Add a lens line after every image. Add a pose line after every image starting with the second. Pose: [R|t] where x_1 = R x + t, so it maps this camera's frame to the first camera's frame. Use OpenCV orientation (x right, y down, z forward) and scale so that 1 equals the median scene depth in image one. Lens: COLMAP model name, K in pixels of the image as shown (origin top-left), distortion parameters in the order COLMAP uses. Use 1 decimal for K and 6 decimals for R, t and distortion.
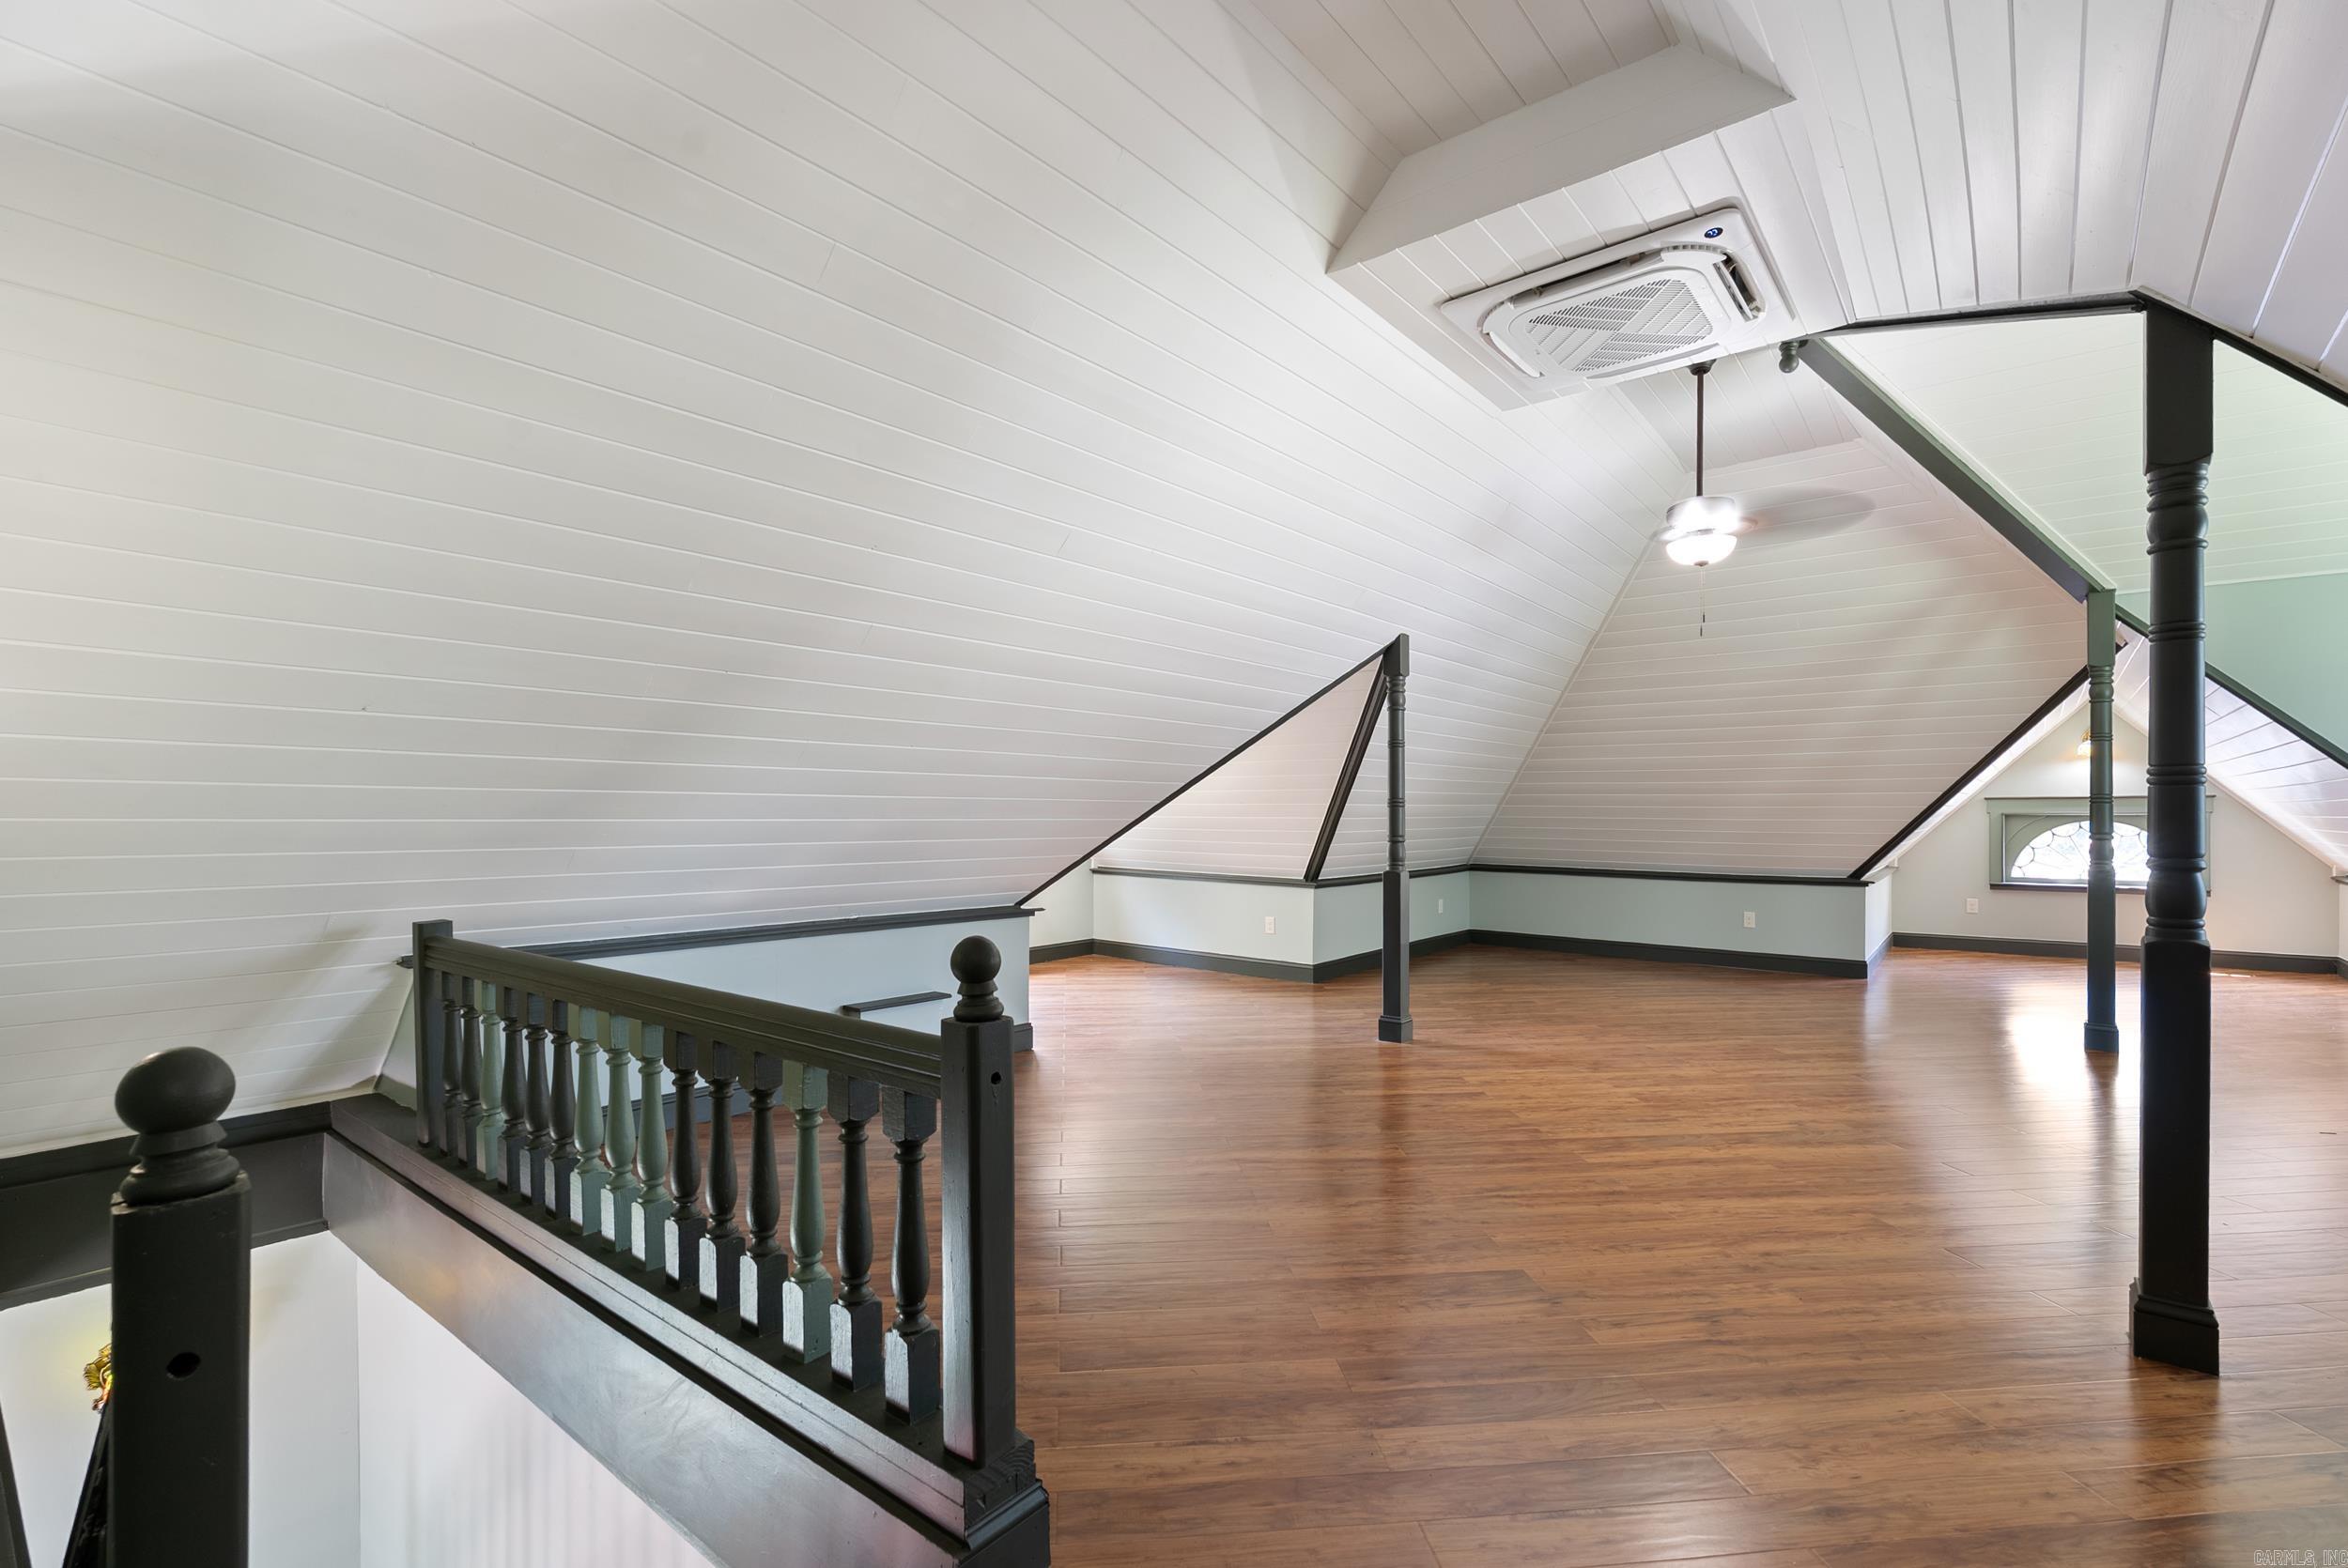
lens RADIAL K [[1034.5, 0, 1178.7], [0, 1034.5, 810.4], [0, 0, 1]] dist [-0.008584, 0.000867]
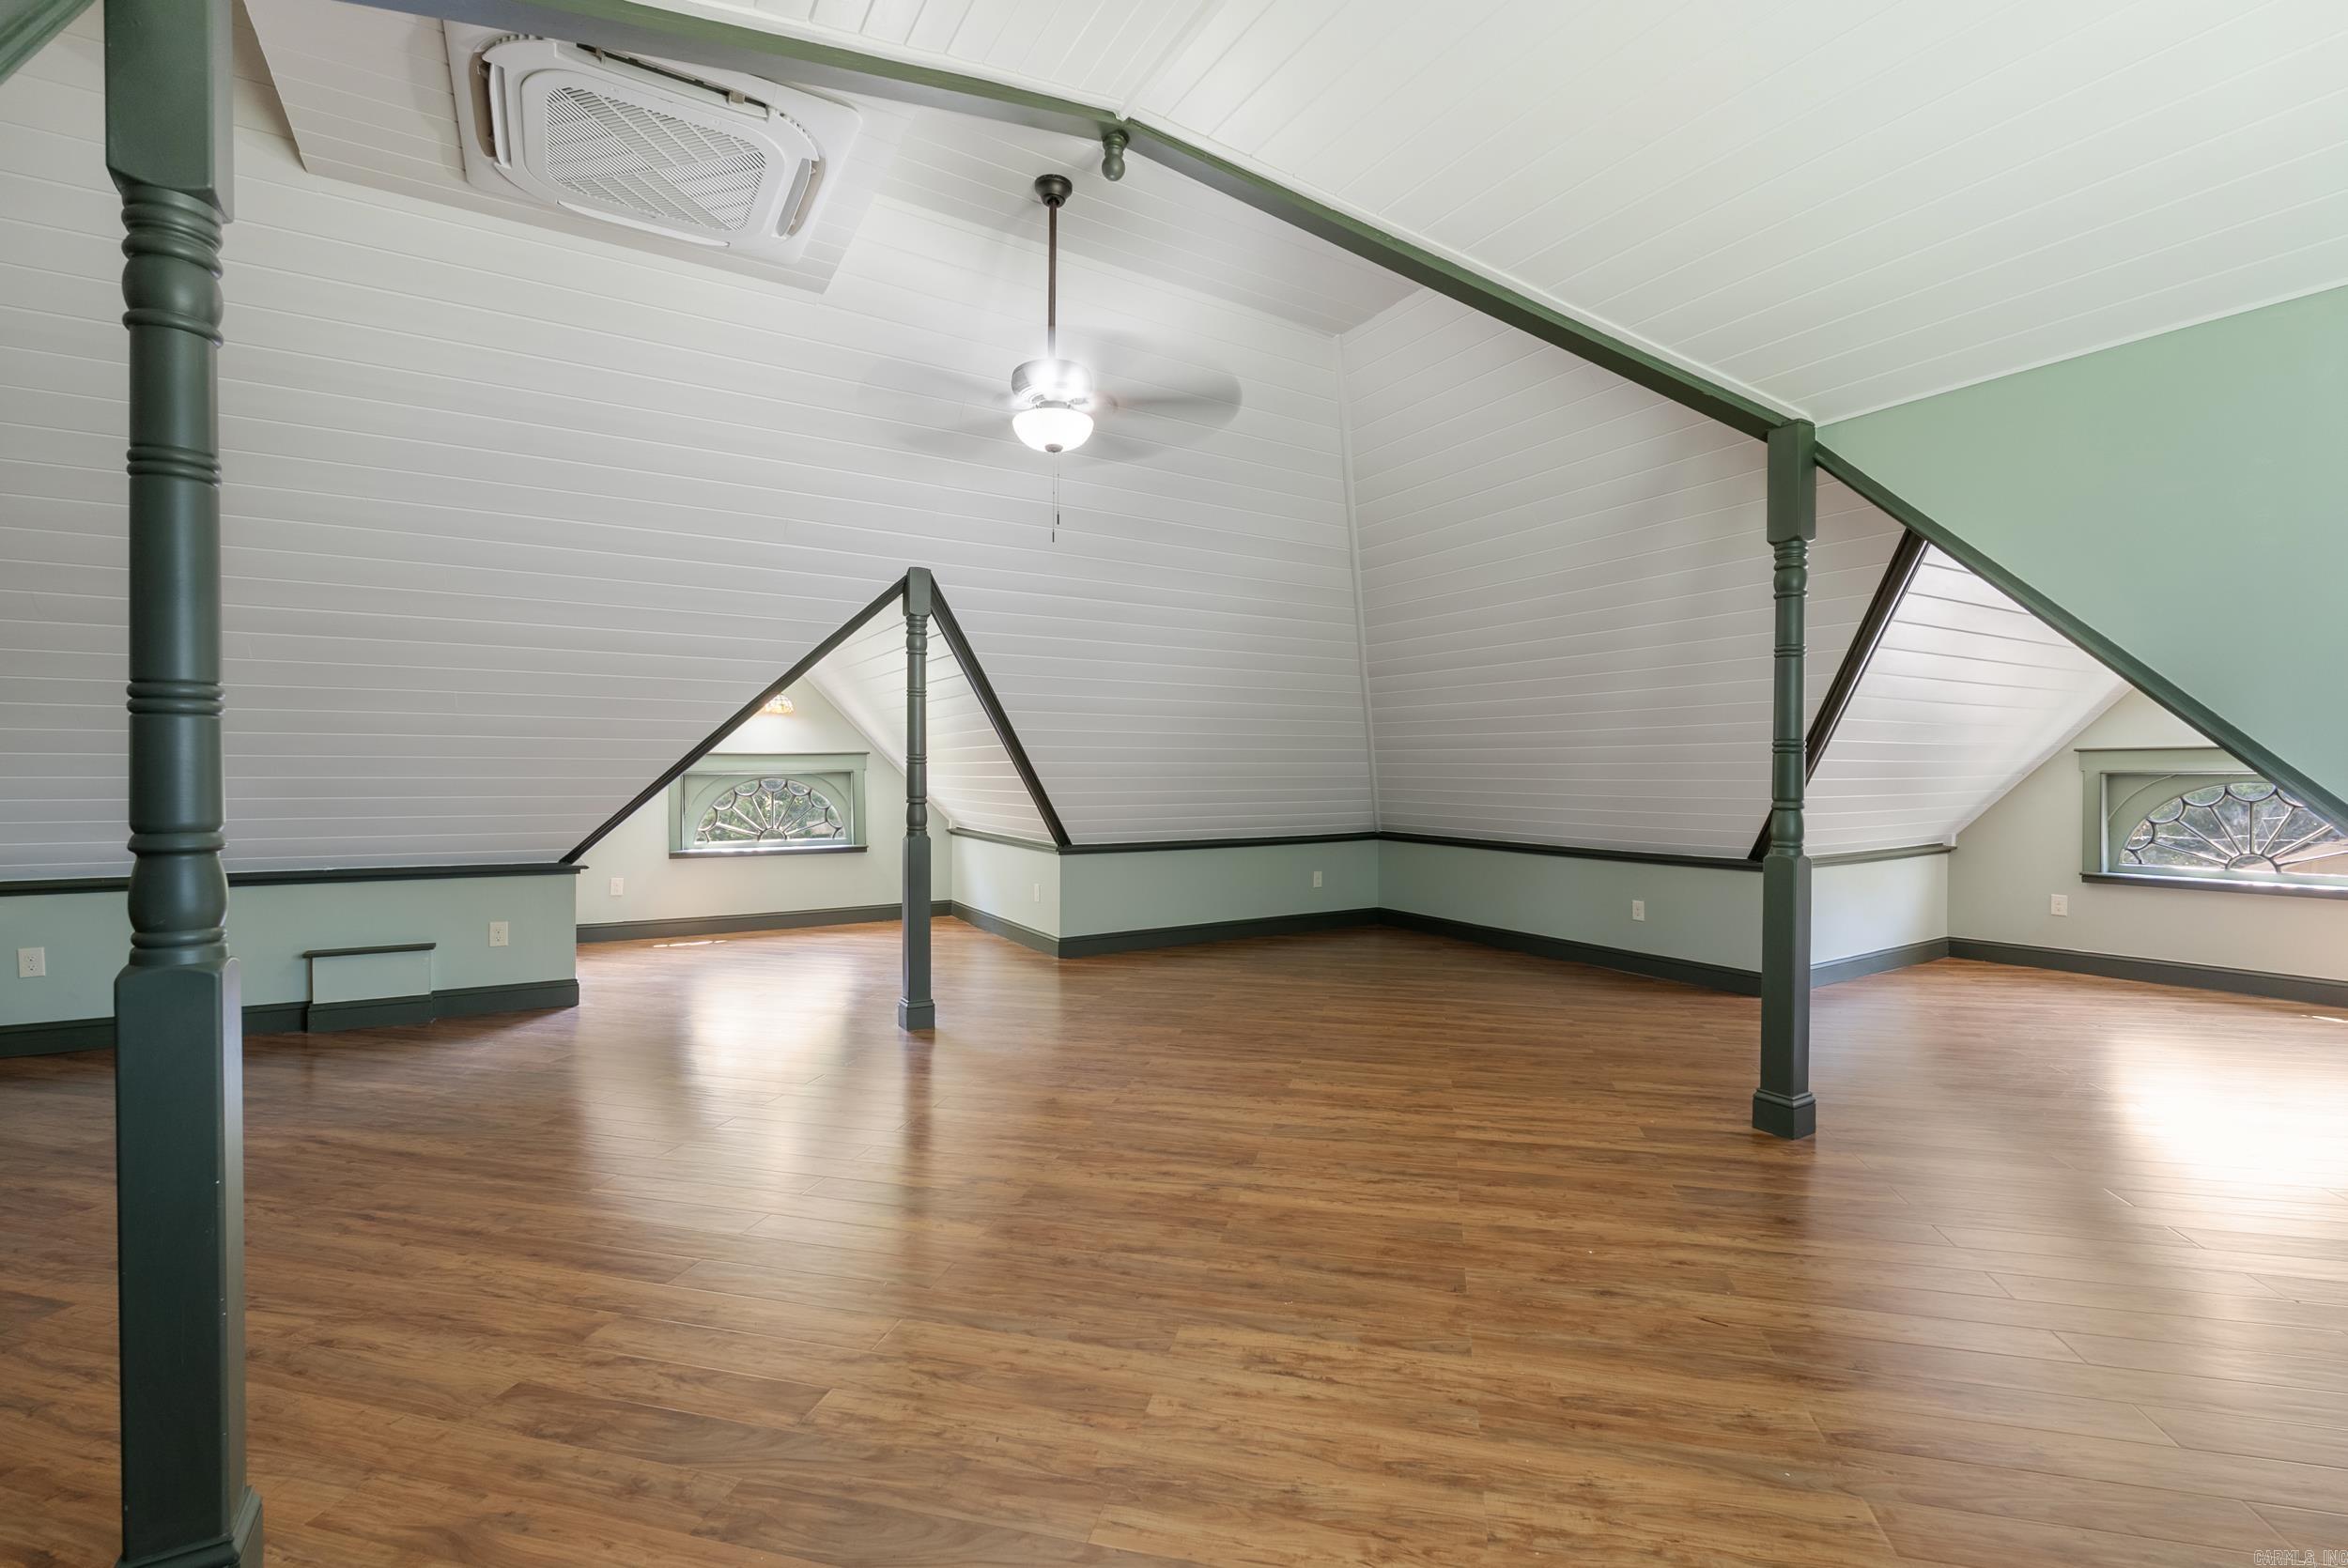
lens RADIAL K [[1034.5, 0, 1171.4], [0, 1034.5, 790.4], [0, 0, 1]] dist [-0.008584, 0.000867]
pose [[0.944898, 0.005803, -0.327313, 0.702410], [0.000692, 0.999805, 0.019723, 0.002220], [0.327364, -0.018863, 0.944710, 0.243078]]
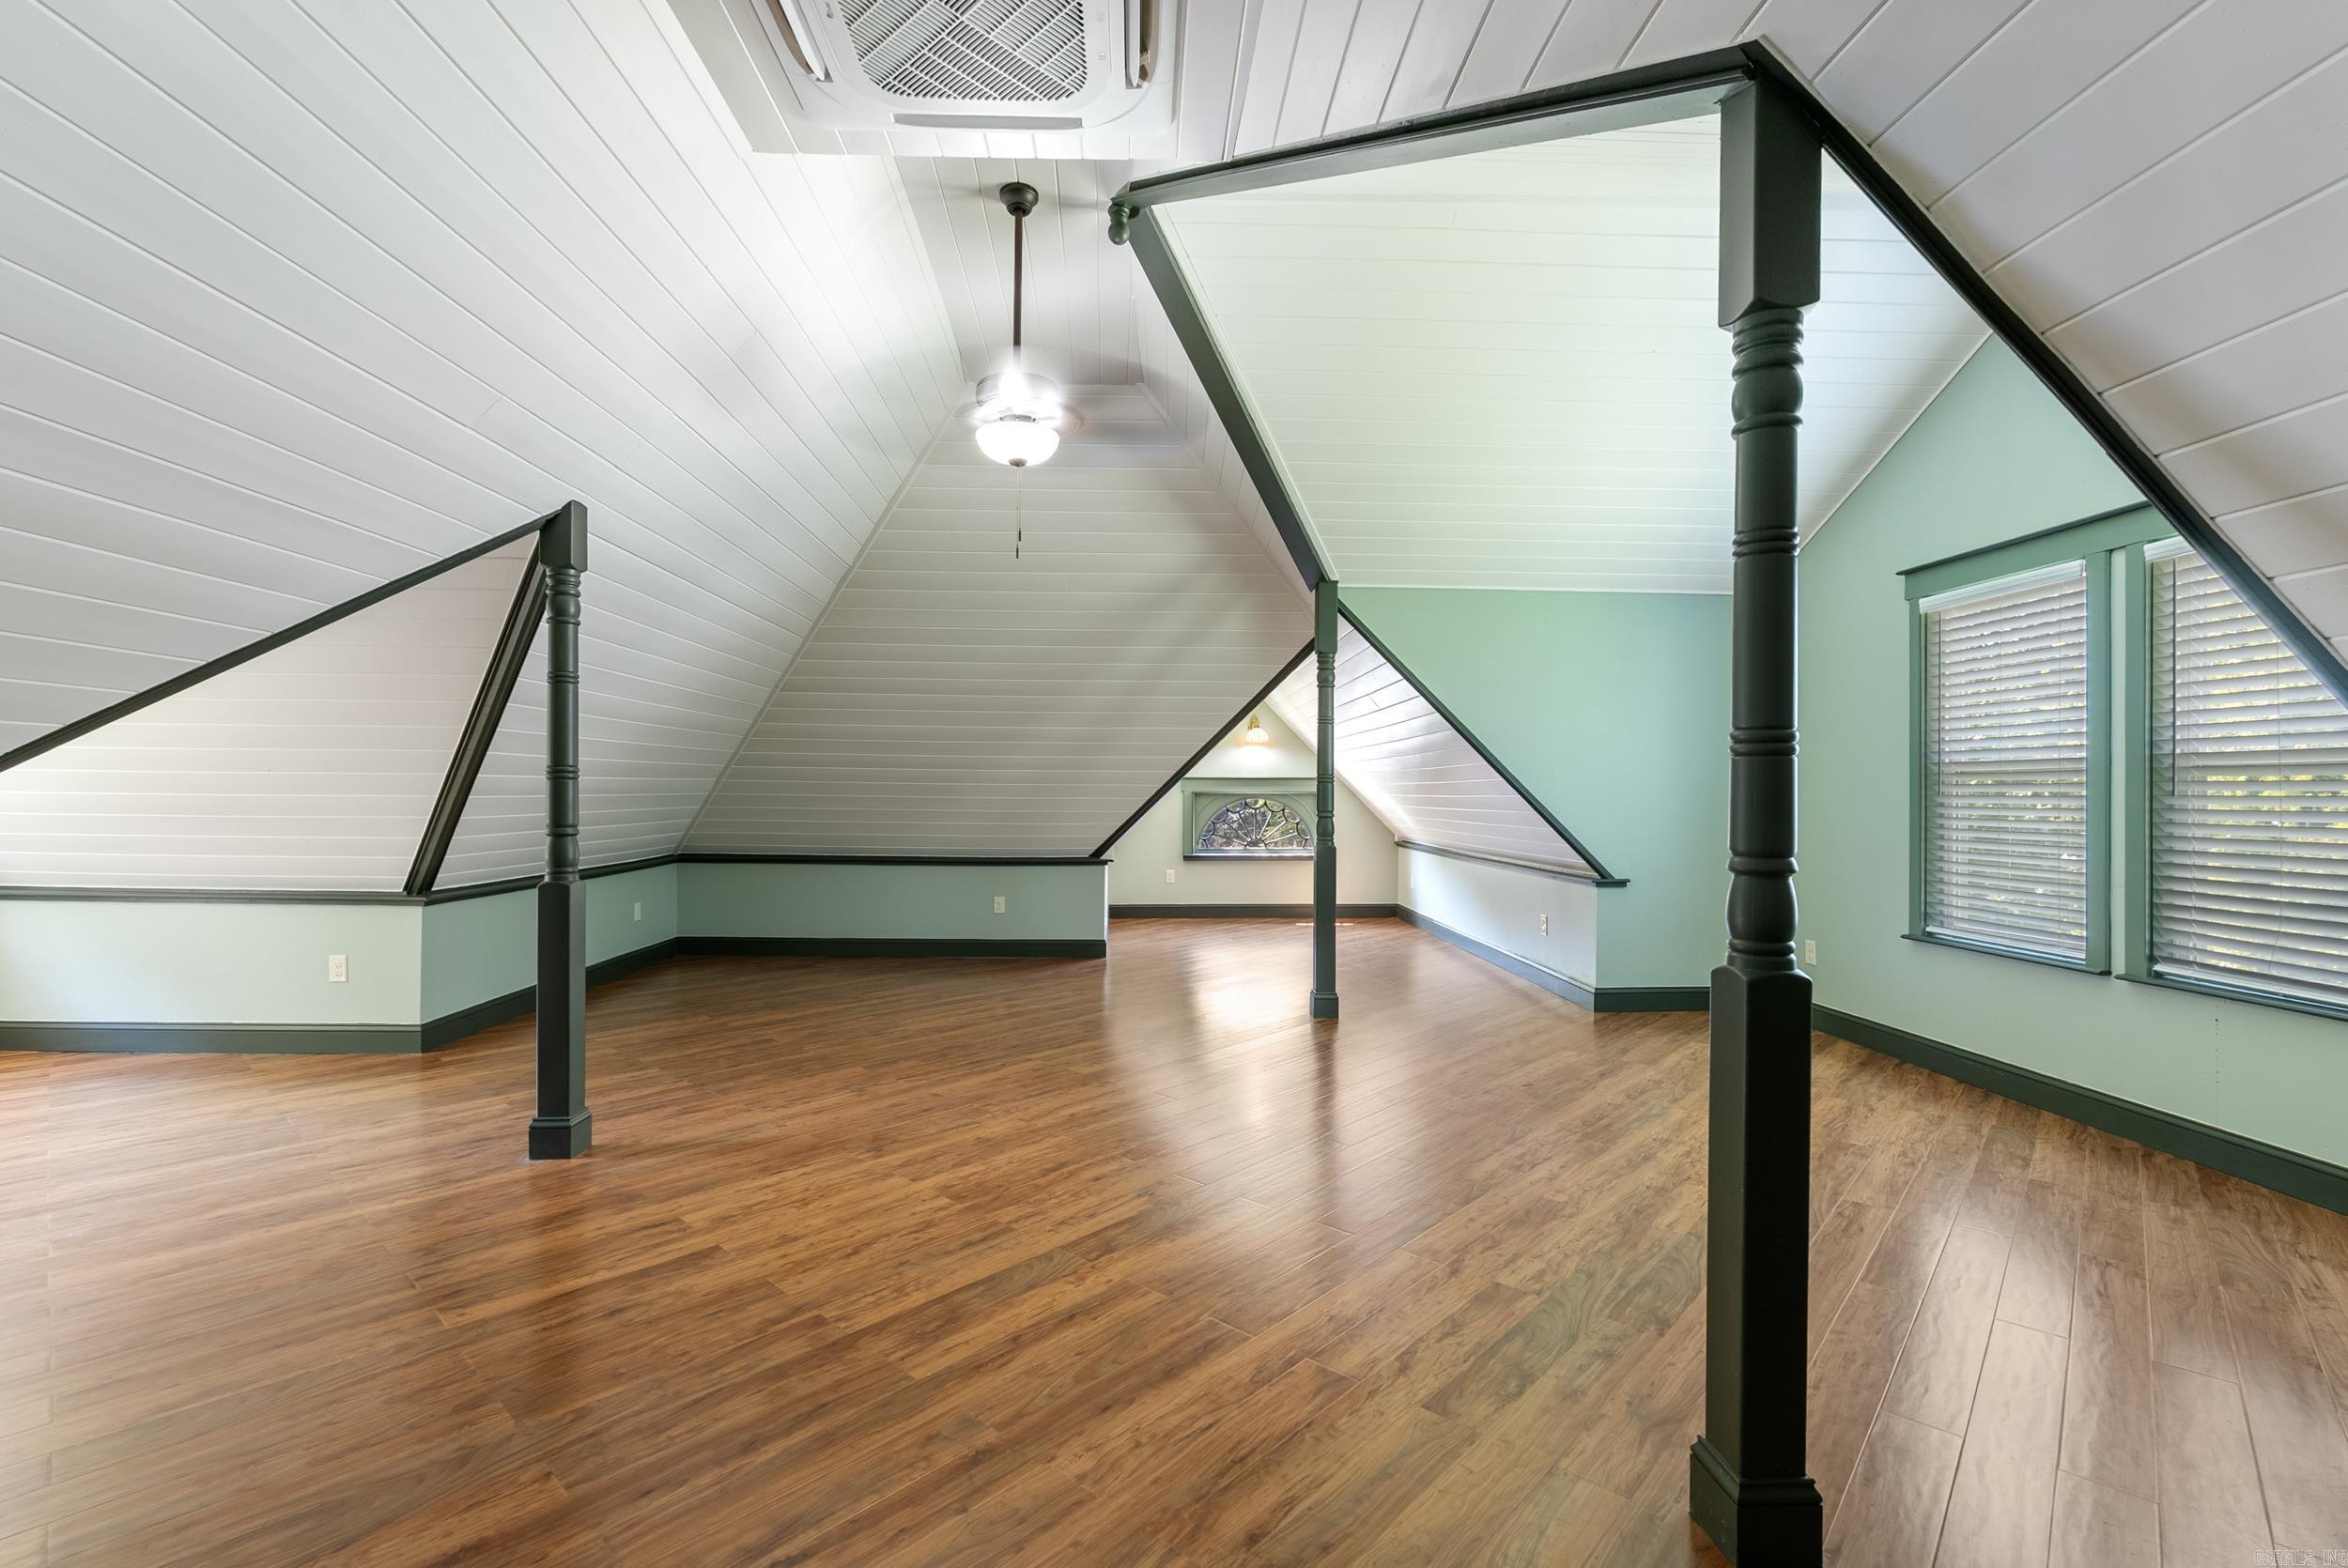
lens RADIAL K [[1034.5, 0, 1180.4], [0, 1034.5, 798.3], [0, 0, 1]] dist [-0.008584, 0.000867]
pose [[0.742100, -0.000933, 0.670288, 0.071282], [-0.006984, 0.999934, 0.009124, -0.000067], [-0.670252, -0.011453, 0.742045, 0.294211]]
